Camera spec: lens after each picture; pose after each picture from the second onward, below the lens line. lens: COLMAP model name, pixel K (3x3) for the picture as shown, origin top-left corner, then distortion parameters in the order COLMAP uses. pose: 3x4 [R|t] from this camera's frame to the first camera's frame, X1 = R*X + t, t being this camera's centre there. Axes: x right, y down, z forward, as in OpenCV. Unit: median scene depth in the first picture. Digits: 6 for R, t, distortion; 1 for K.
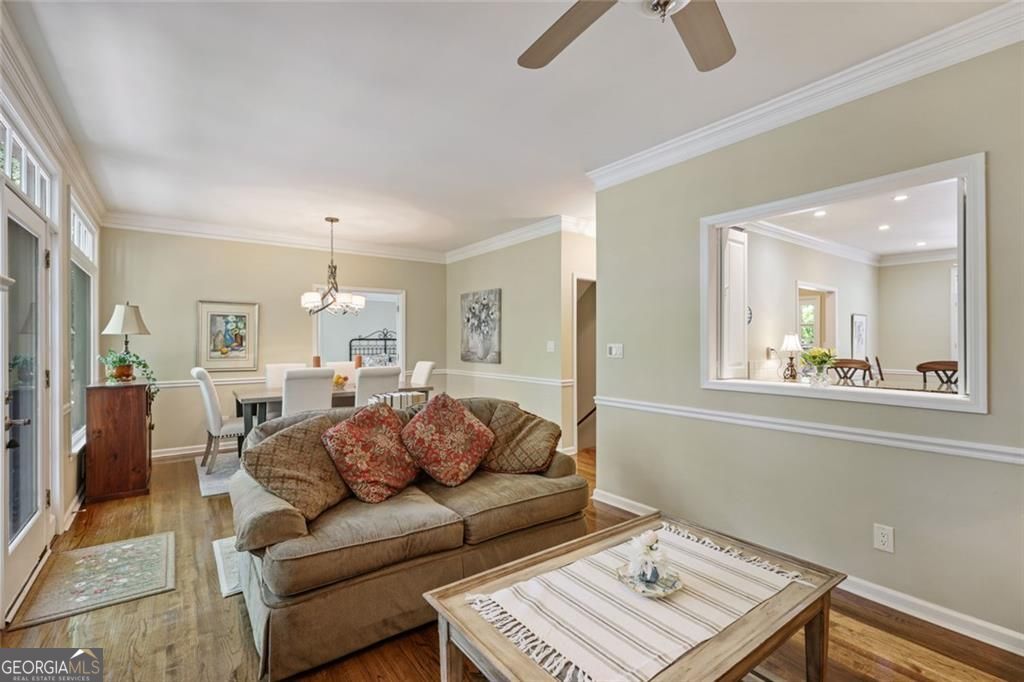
lens RADIAL K [[460.6, 0, 513.7], [0, 460.6, 341.1], [0, 0, 1]] dist [0.002328, 0.000248]
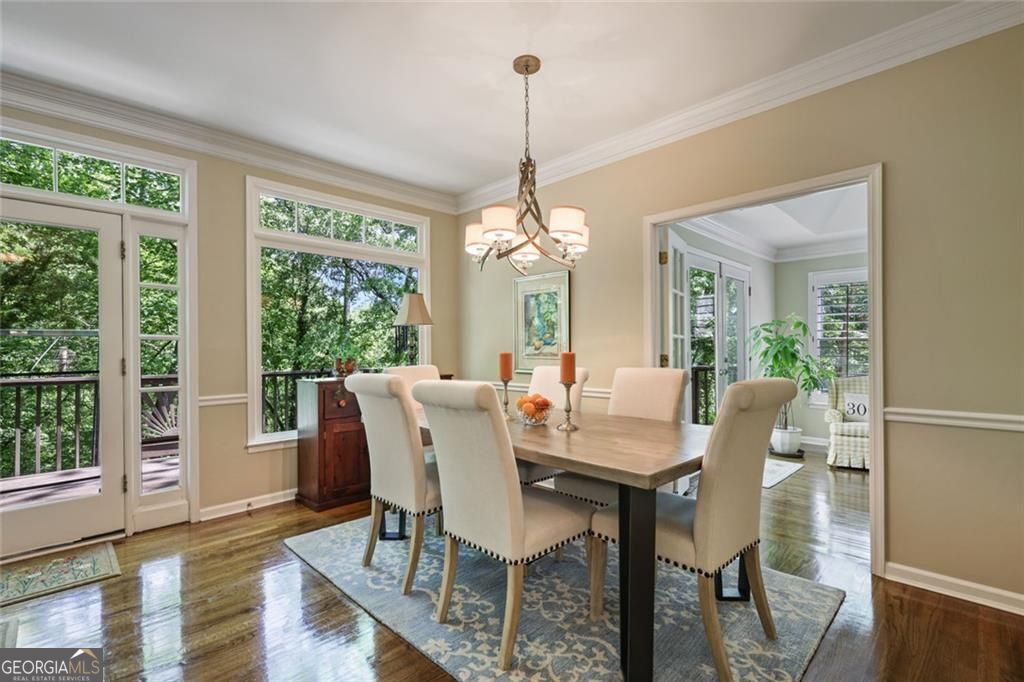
lens RADIAL K [[460.6, 0, 513.5], [0, 460.6, 343.6], [0, 0, 1]] dist [0.002328, 0.000248]
pose [[0.156610, -0.004887, -0.987648, 0.063076], [0.000404, 0.999988, -0.004884, 0.022429], [0.987660, 0.000366, 0.156610, 0.860632]]
